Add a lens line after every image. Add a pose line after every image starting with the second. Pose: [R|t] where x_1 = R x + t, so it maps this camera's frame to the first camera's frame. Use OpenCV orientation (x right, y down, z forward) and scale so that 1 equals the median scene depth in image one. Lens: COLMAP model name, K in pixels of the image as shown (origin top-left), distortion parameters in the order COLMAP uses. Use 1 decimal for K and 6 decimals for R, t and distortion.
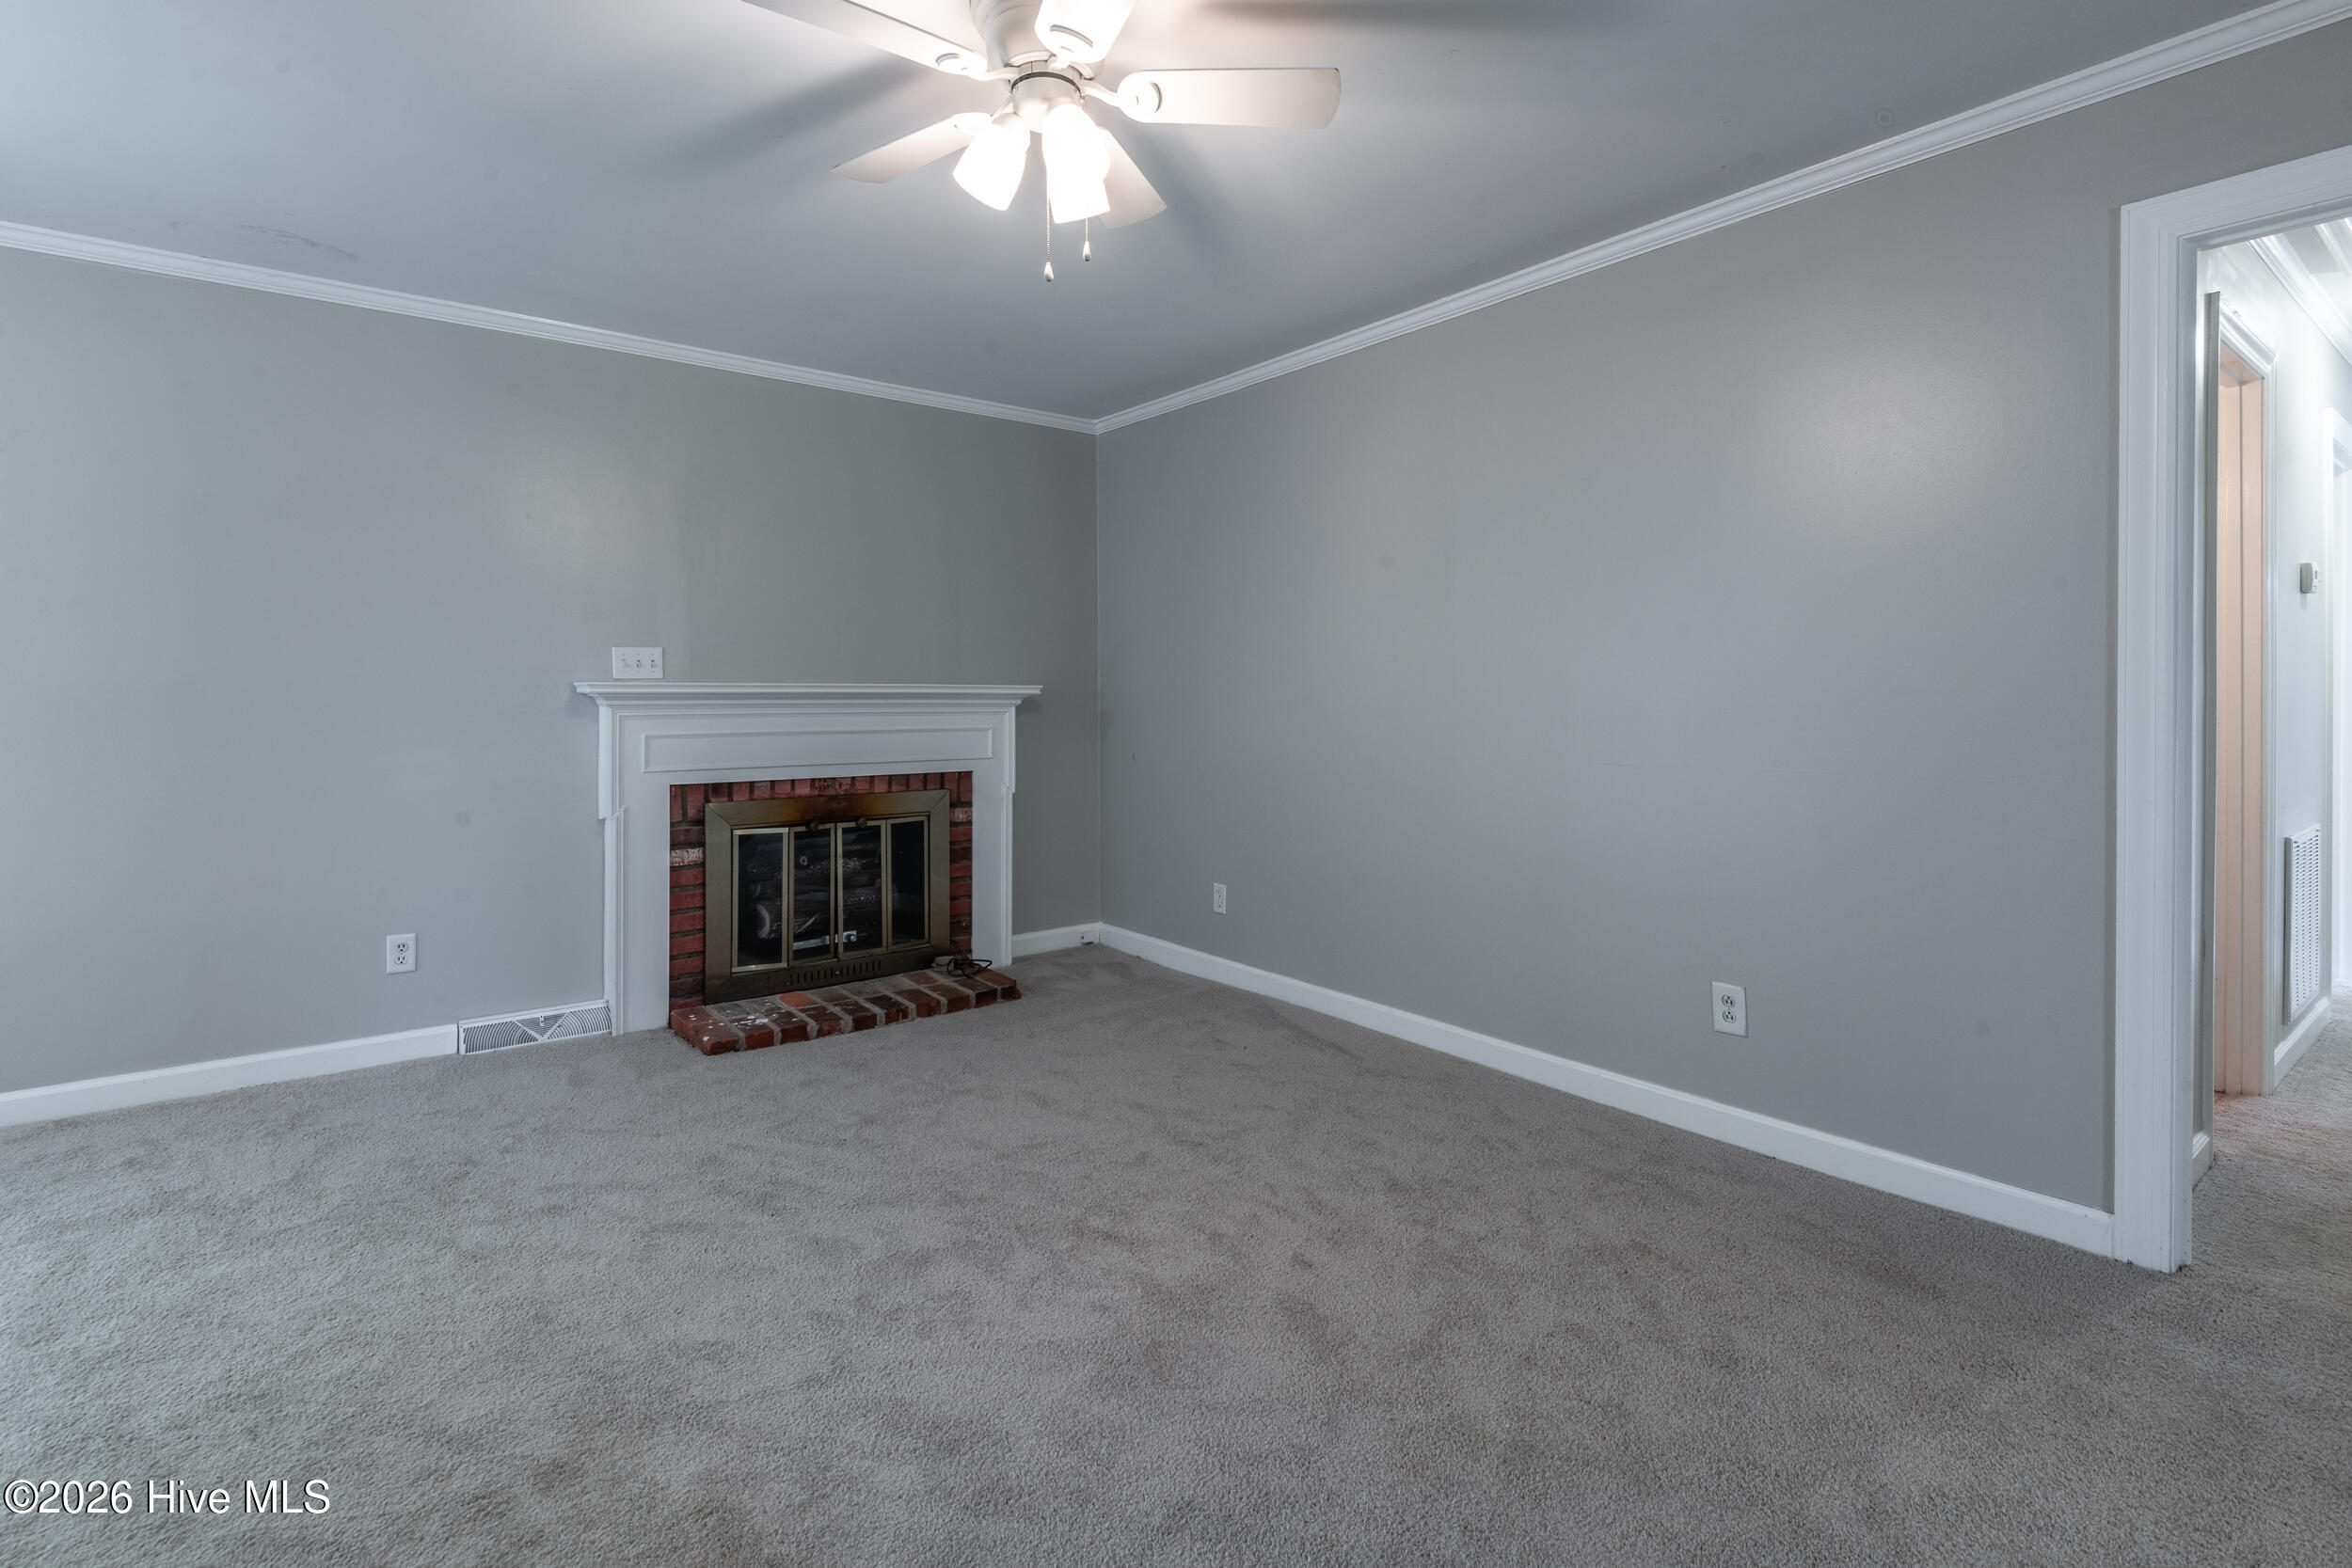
lens RADIAL K [[1092.2, 0, 1197.6], [0, 1092.2, 709.4], [0, 0, 1]] dist [0.026070, -0.000357]
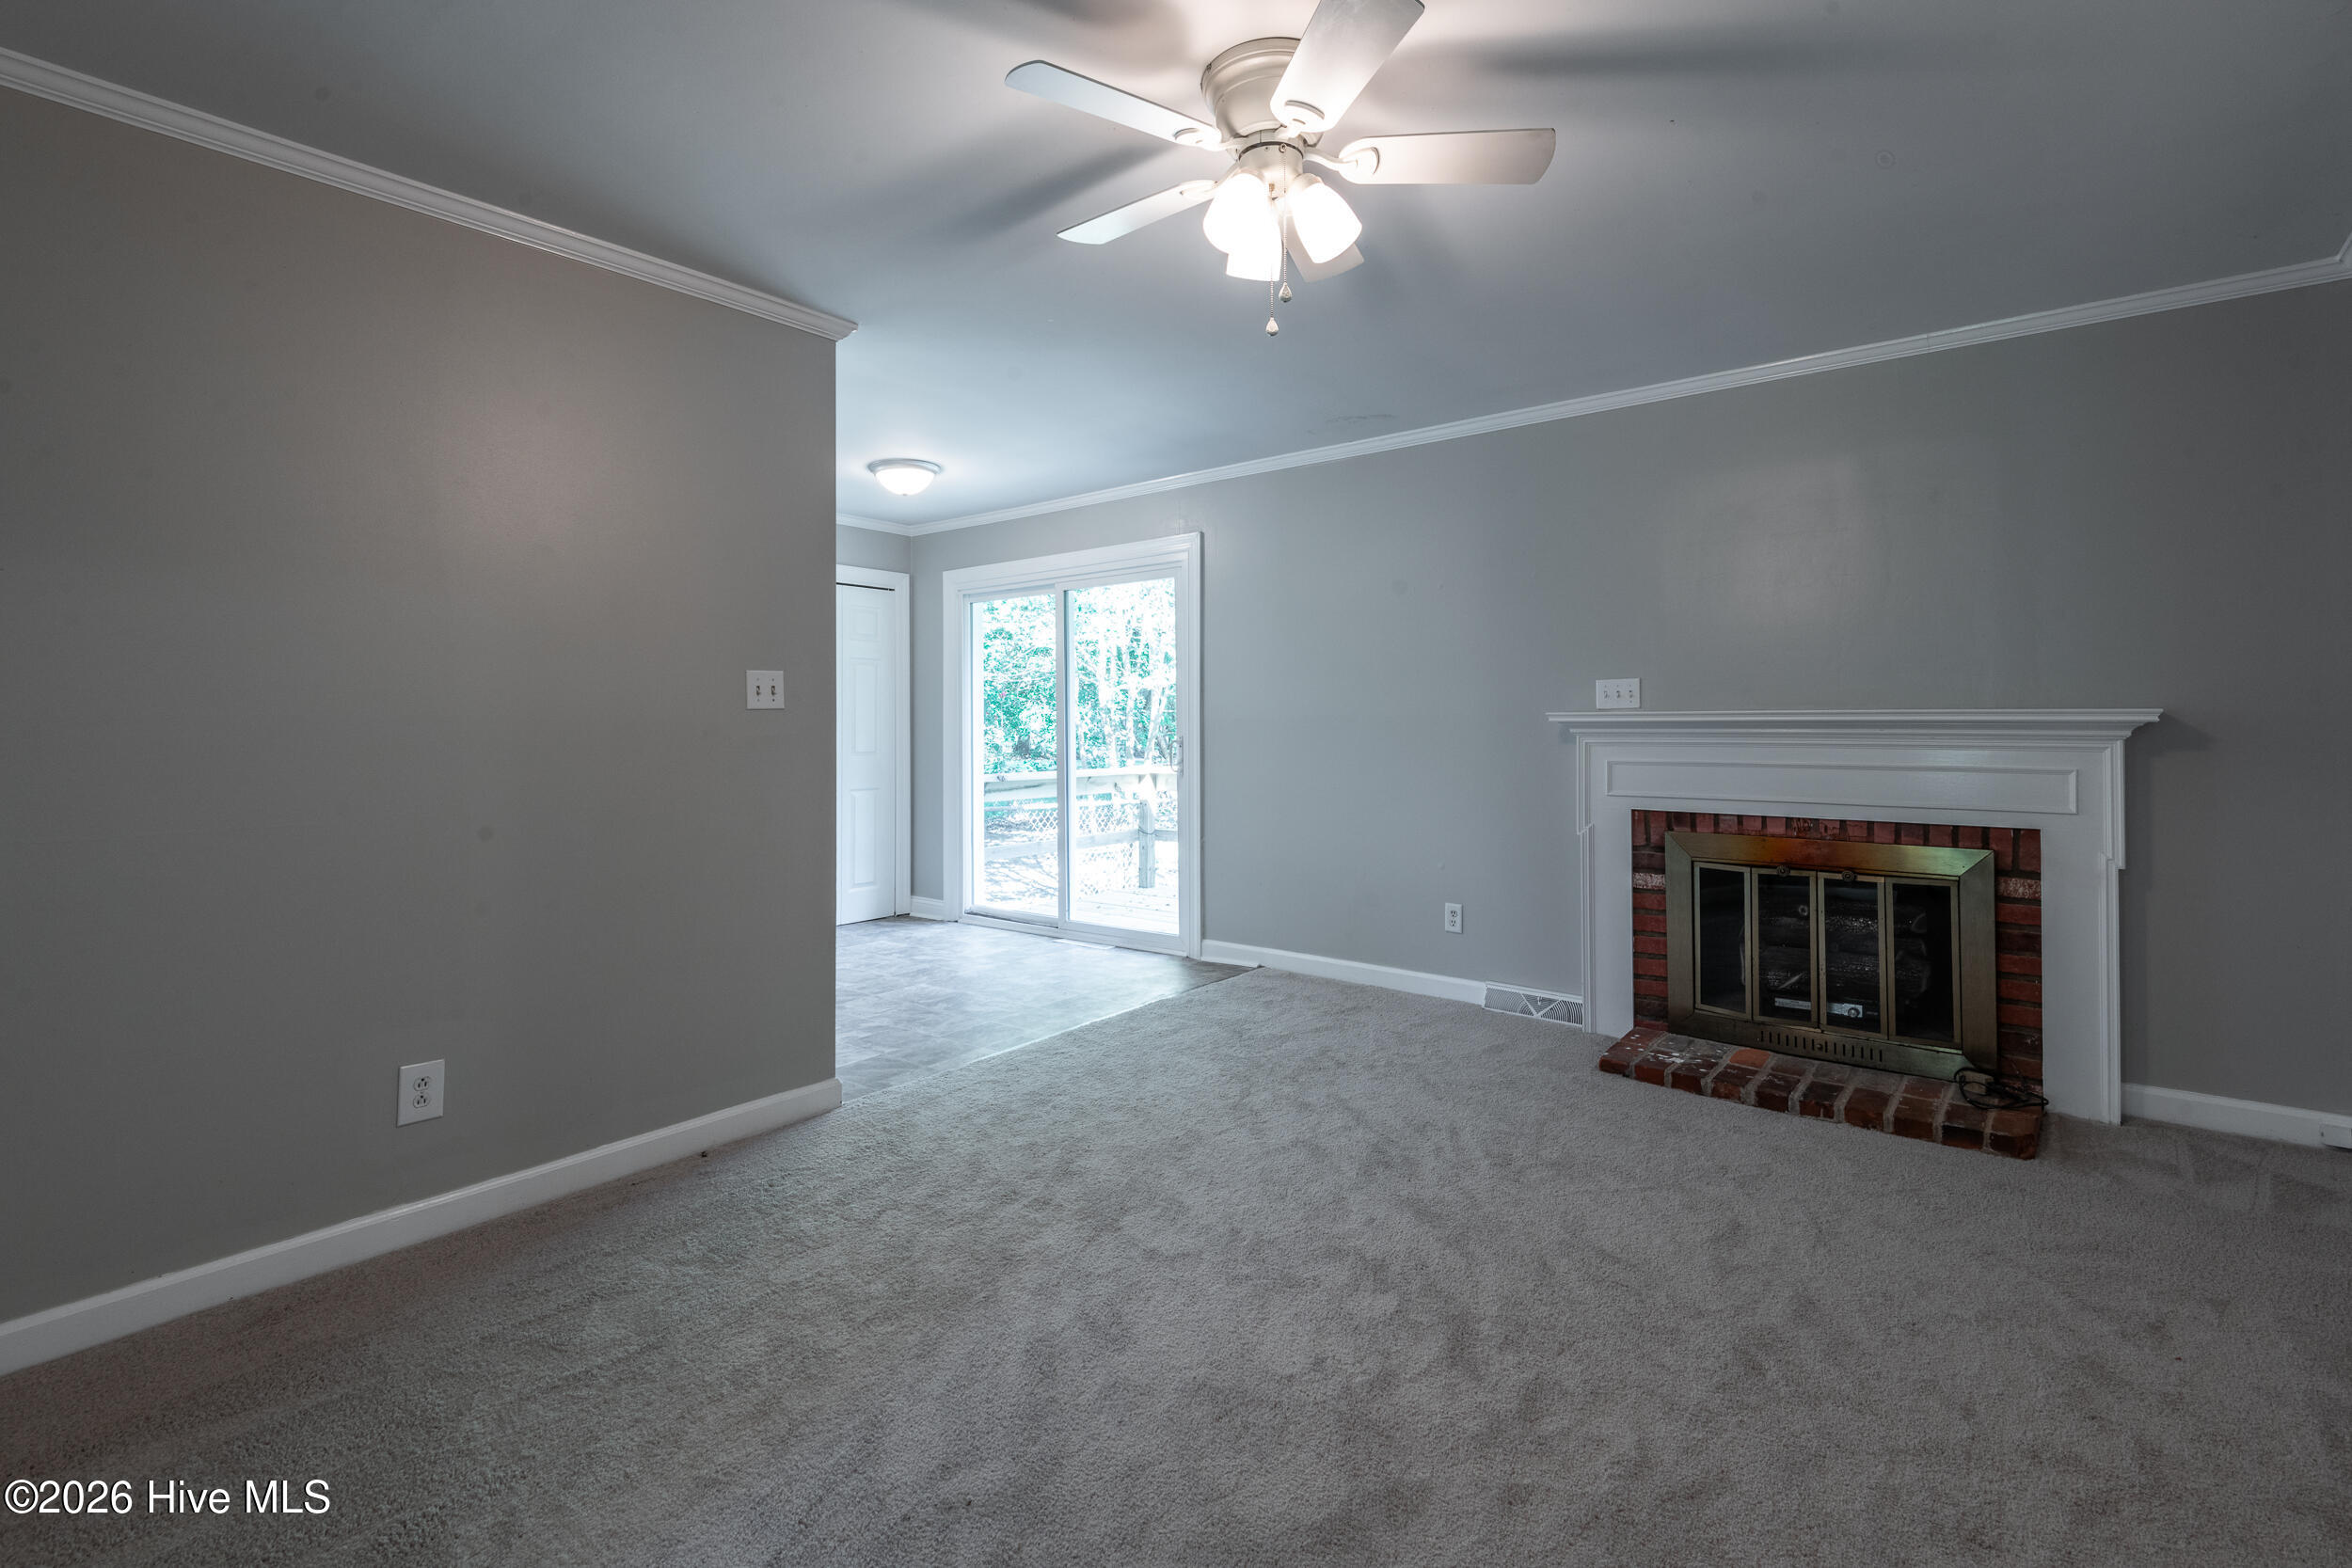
lens RADIAL K [[1092.2, 0, 1197.6], [0, 1092.2, 709.4], [0, 0, 1]] dist [0.026070, -0.000357]
pose [[0.242573, -0.011805, -0.970061, 0.430028], [-0.010487, 0.999836, -0.014789, -0.006840], [0.970076, 0.013760, 0.242409, 0.337374]]
